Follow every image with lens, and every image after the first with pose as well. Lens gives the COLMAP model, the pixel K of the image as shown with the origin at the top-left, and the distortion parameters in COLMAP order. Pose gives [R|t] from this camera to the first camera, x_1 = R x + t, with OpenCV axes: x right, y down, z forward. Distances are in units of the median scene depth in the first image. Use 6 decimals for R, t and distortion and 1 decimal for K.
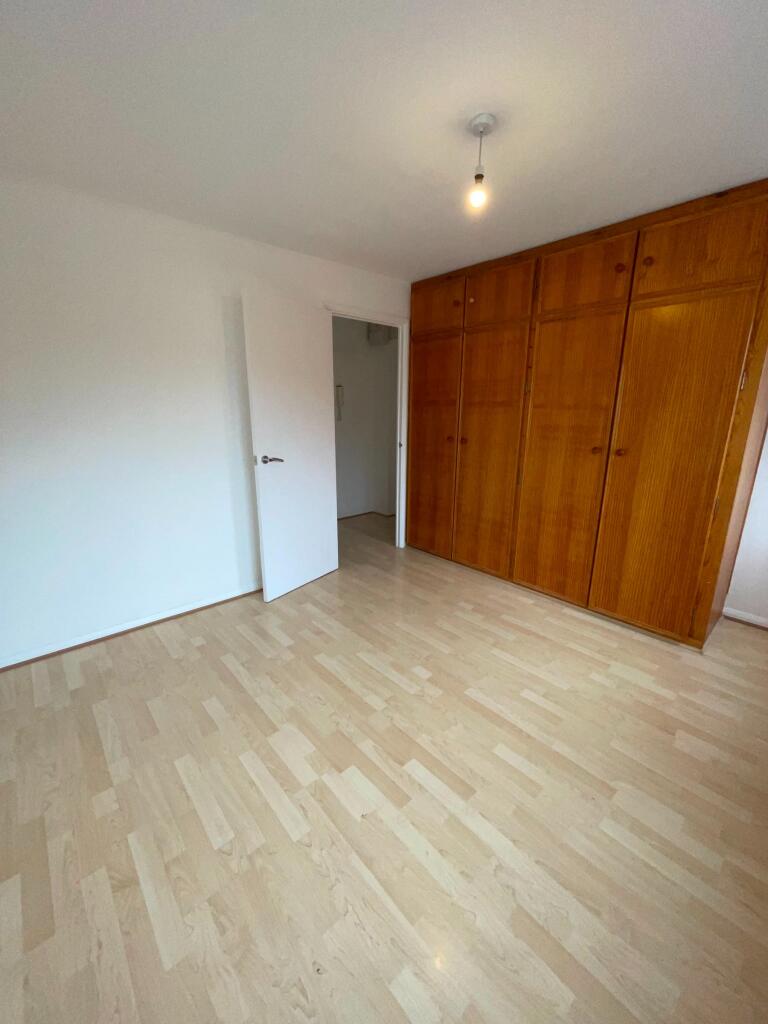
lens RADIAL K [[411.9, 0, 384.0], [0, 411.9, 512.2], [0, 0, 1]] dist [-0.017786, -0.000232]
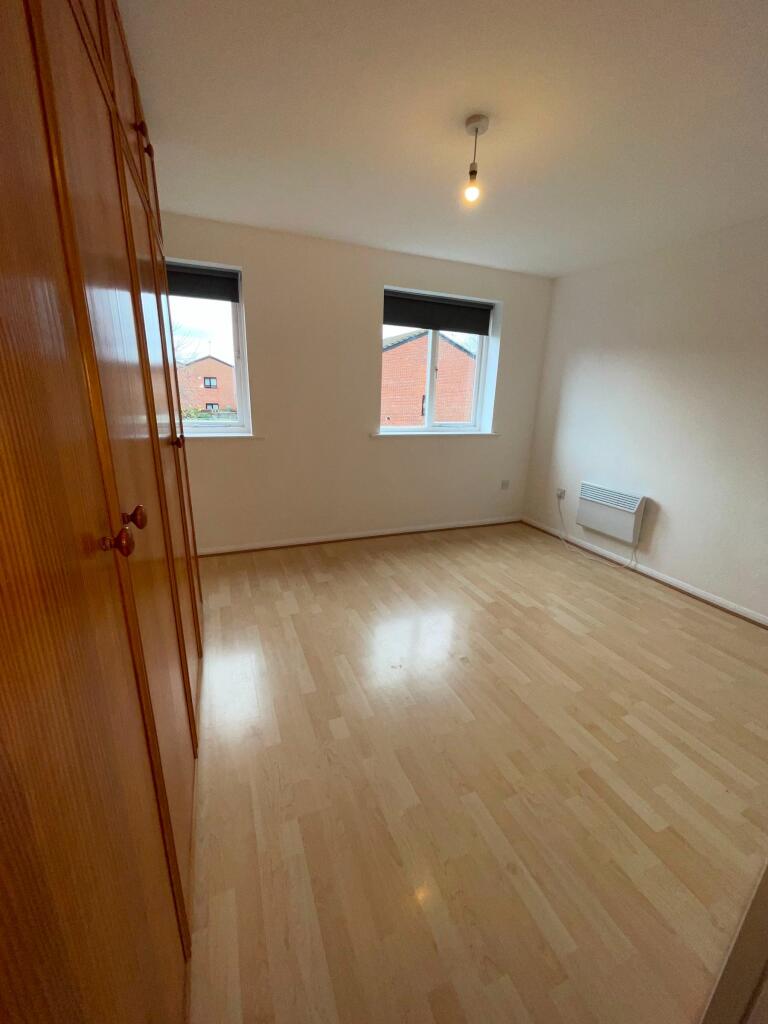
lens RADIAL K [[411.9, 0, 383.7], [0, 411.9, 512.1], [0, 0, 1]] dist [-0.017786, -0.000232]
pose [[-0.943461, -0.122641, 0.307960, 0.003852], [0.048764, 0.867583, 0.494896, -0.474149], [-0.327876, 0.481933, -0.812550, 1.954590]]
